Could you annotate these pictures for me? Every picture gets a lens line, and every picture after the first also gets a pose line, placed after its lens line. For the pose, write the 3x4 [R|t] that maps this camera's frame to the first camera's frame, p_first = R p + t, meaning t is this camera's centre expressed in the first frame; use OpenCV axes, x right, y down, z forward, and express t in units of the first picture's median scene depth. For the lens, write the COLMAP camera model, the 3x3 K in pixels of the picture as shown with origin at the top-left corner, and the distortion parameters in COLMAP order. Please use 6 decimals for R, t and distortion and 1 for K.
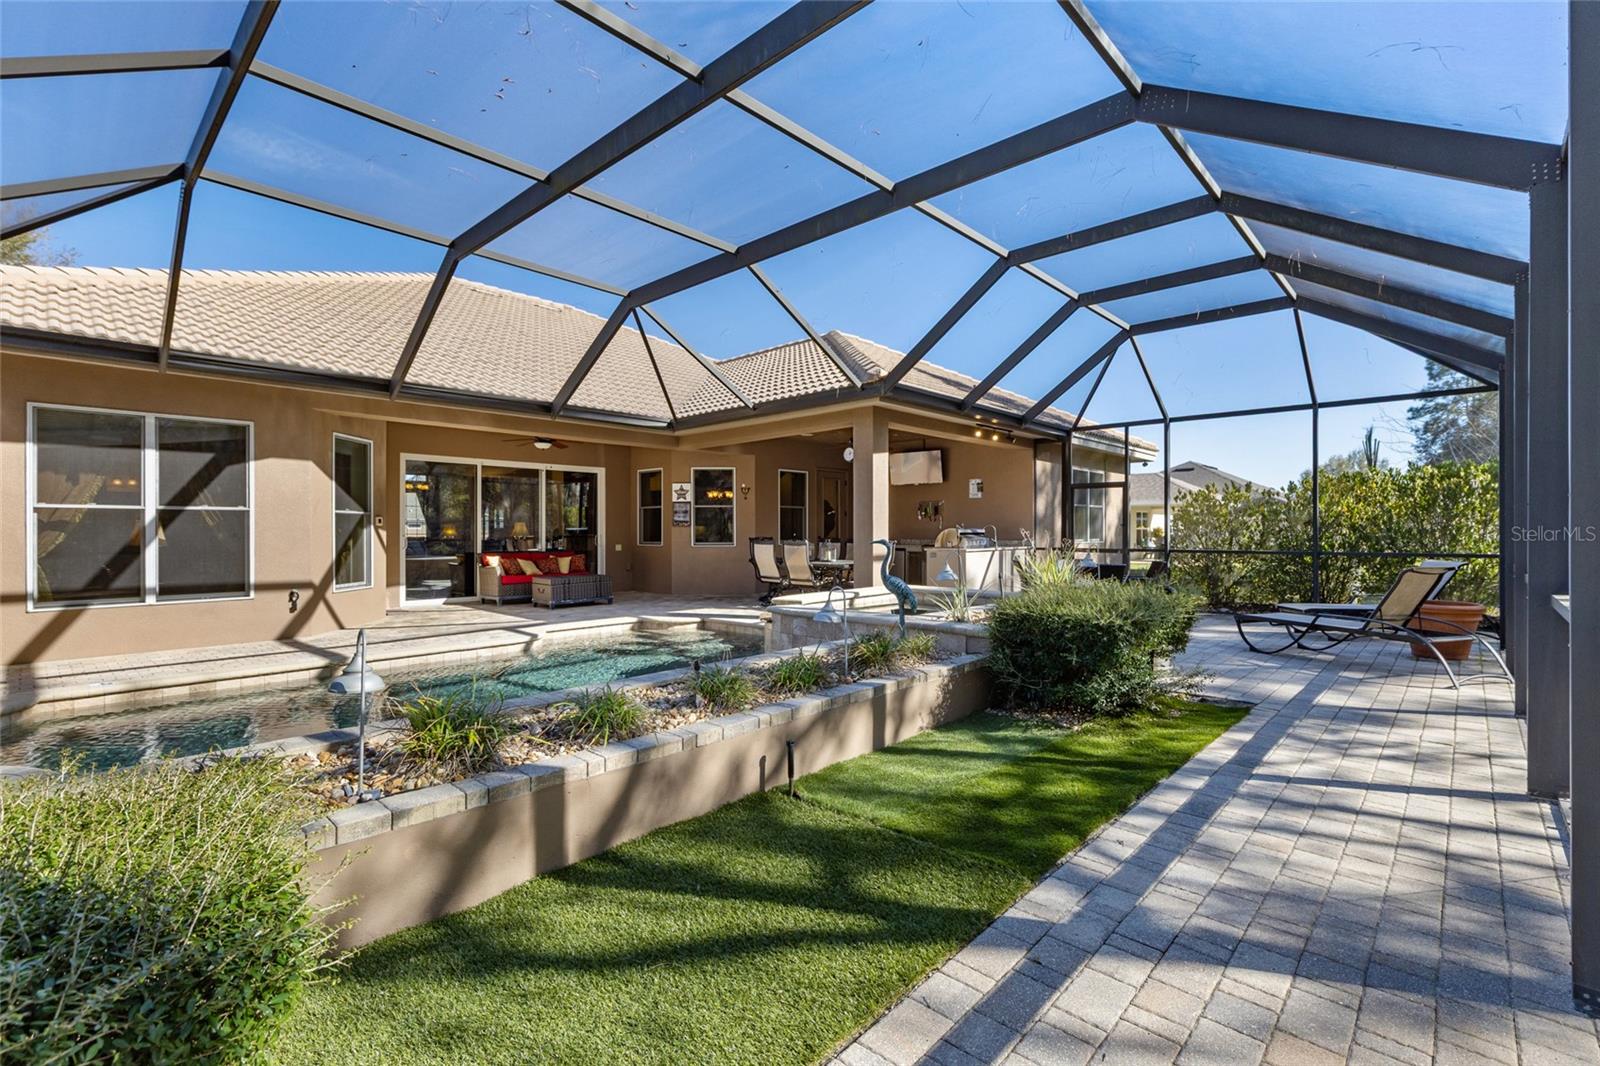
lens RADIAL K [[712.7, 0, 802.3], [0, 712.7, 533.9], [0, 0, 1]] dist [0.000082, -0.000399]
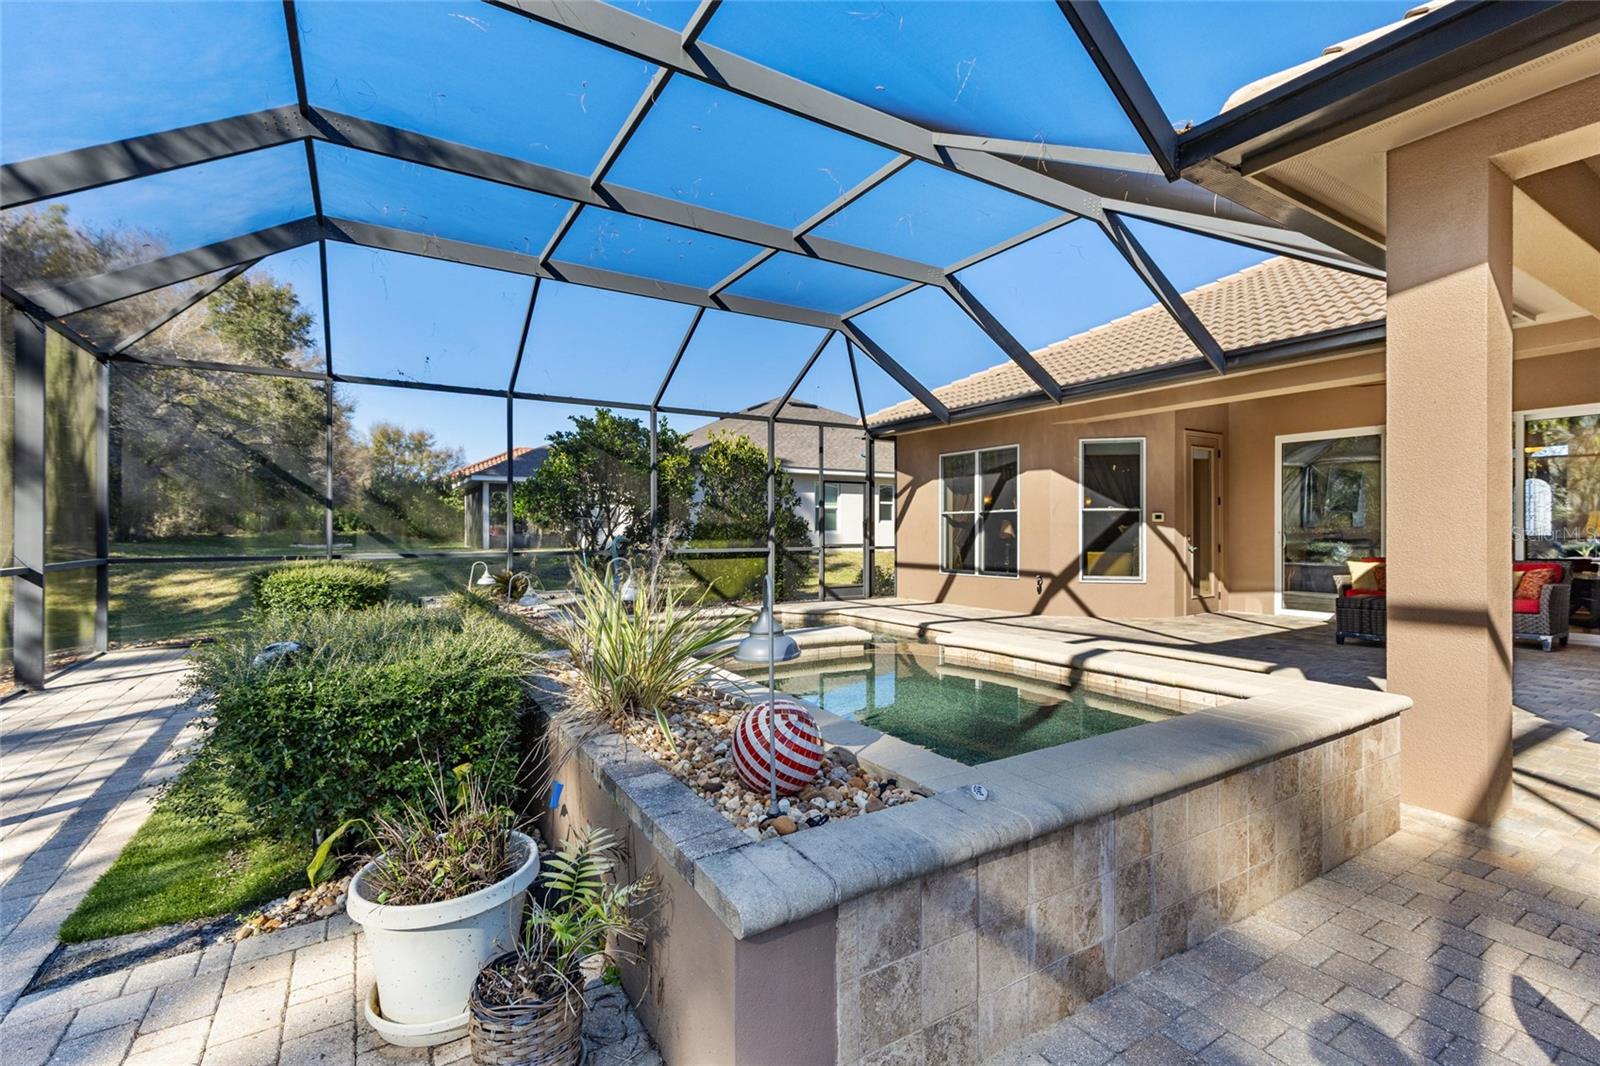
lens RADIAL K [[712.7, 0, 805.3], [0, 712.7, 526.6], [0, 0, 1]] dist [0.000082, -0.000399]
pose [[-0.261875, -0.004879, -0.965090, 0.565279], [-0.001909, 0.999988, -0.004537, -0.000792], [0.965100, 0.000654, -0.261881, 0.947804]]
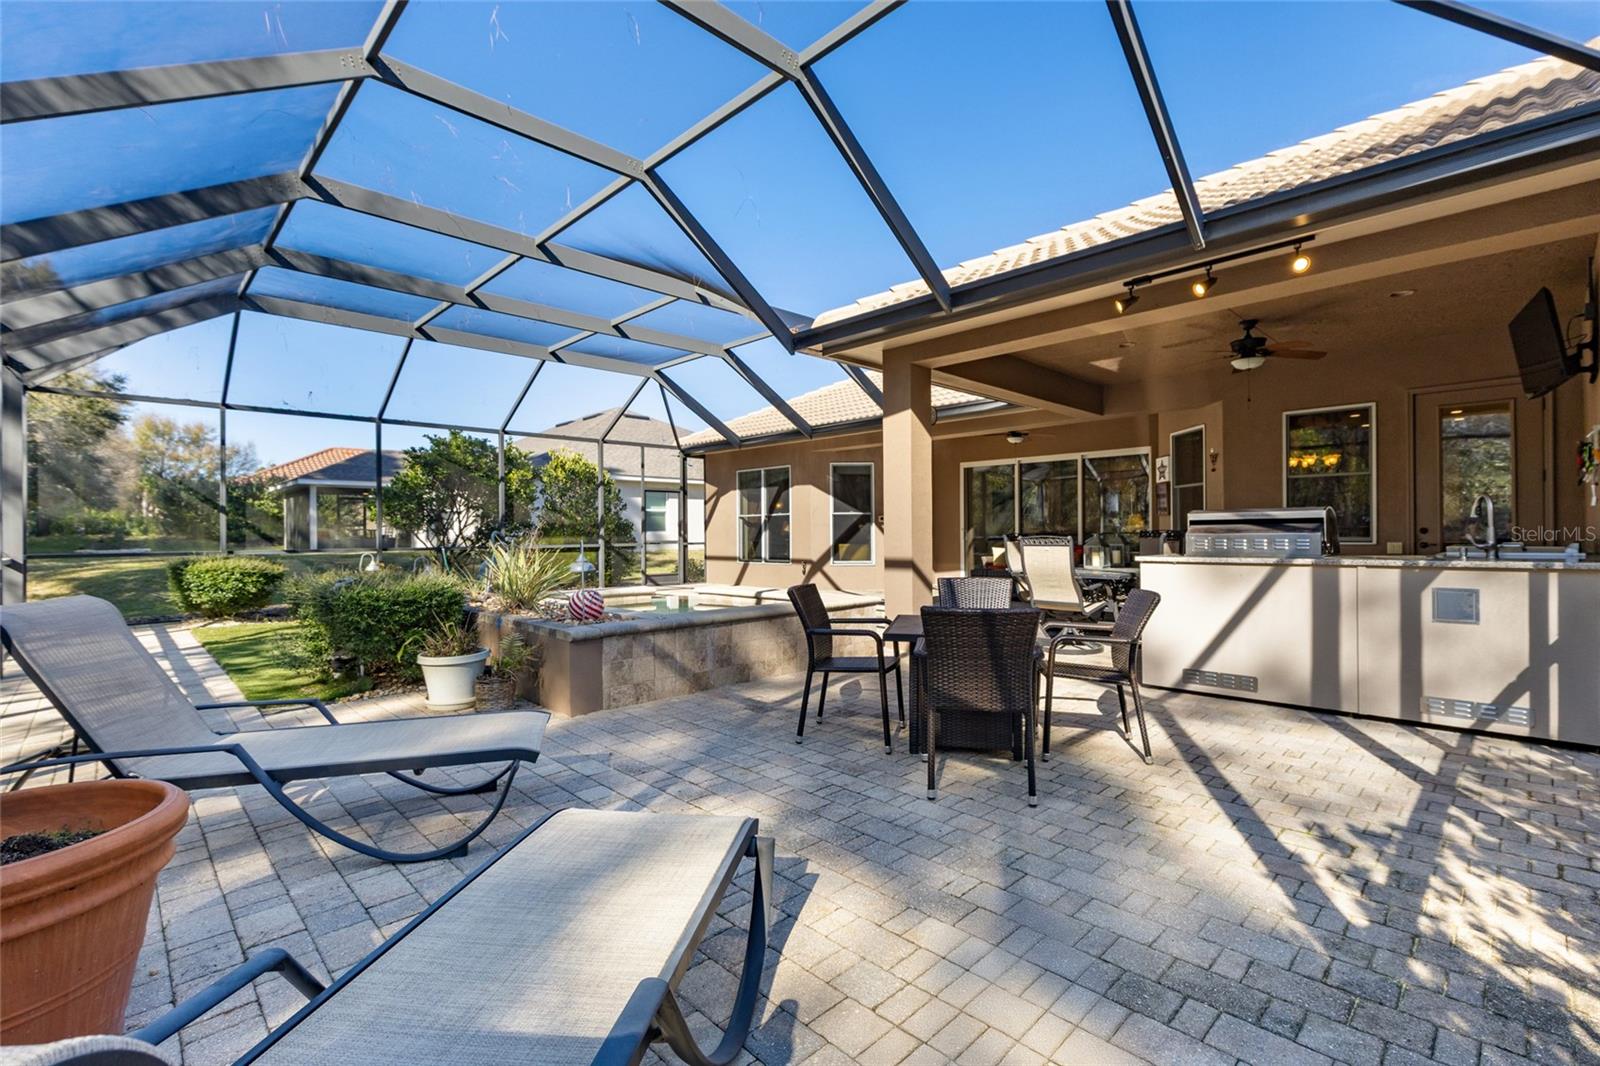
lens RADIAL K [[712.7, 0, 810.3], [0, 712.7, 531.5], [0, 0, 1]] dist [0.000082, -0.000399]
pose [[-0.040255, -0.000453, -0.999189, 0.955047], [0.004168, 0.999991, -0.000621, 0.007115], [0.999181, -0.004190, -0.040252, 1.098393]]
